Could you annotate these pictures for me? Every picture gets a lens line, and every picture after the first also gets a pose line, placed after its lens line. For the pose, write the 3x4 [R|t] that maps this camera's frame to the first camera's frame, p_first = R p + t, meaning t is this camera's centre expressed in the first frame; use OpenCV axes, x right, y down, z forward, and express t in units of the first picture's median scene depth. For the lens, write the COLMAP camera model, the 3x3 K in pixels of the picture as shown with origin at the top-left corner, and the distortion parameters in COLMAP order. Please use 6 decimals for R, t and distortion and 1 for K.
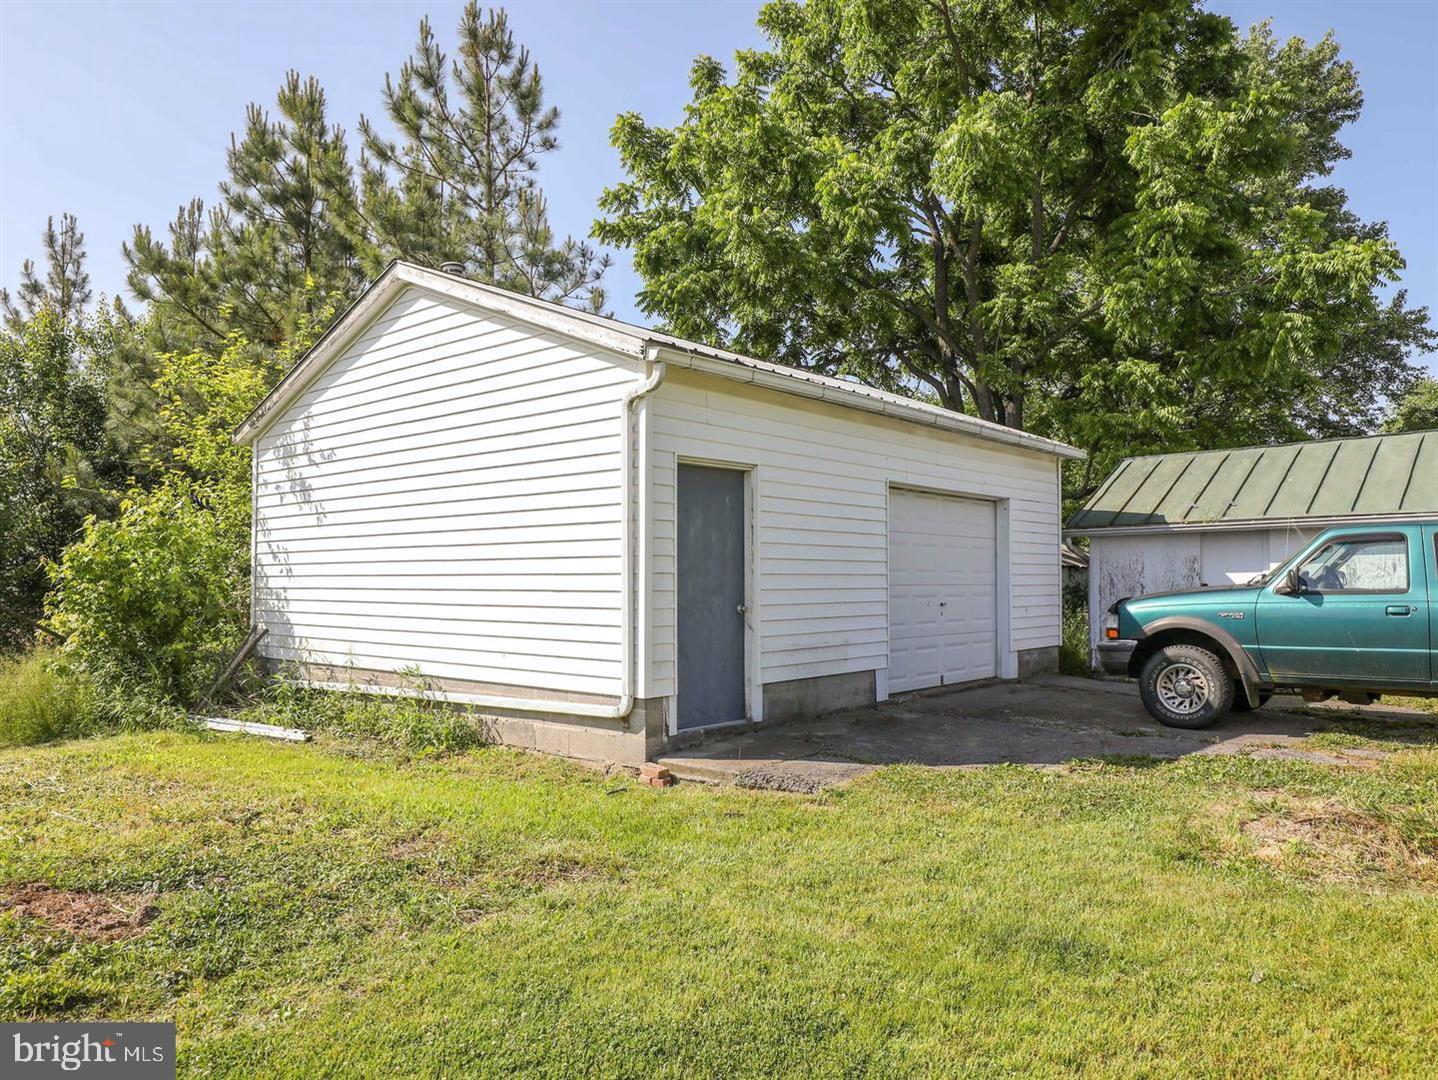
lens RADIAL K [[1060.9, 0, 719.0], [0, 1060.9, 540.0], [0, 0, 1]] dist [0.001281, 0.000204]
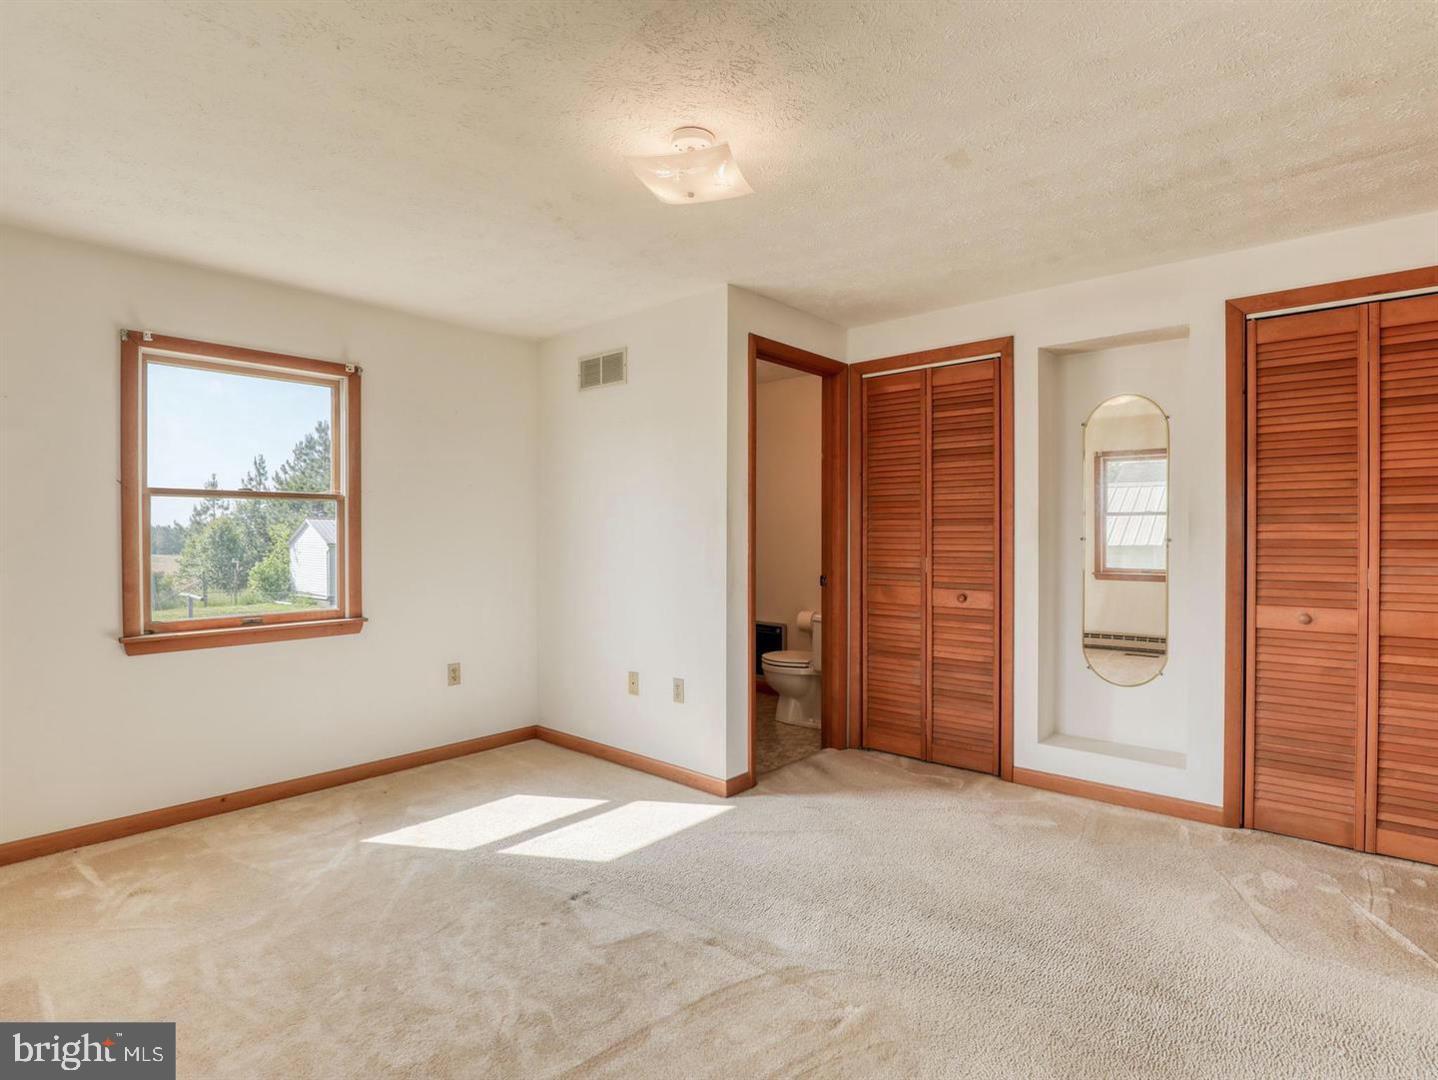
lens RADIAL K [[753.9, 0, 719.0], [0, 753.9, 540.0], [0, 0, 1]] dist [-0.027099, 0.000104]
pose [[0.999082, -0.000025, -0.042845, 1.644437], [0.002046, 0.998887, 0.047125, -0.267827], [0.042796, -0.047169, 0.997970, -2.285787]]
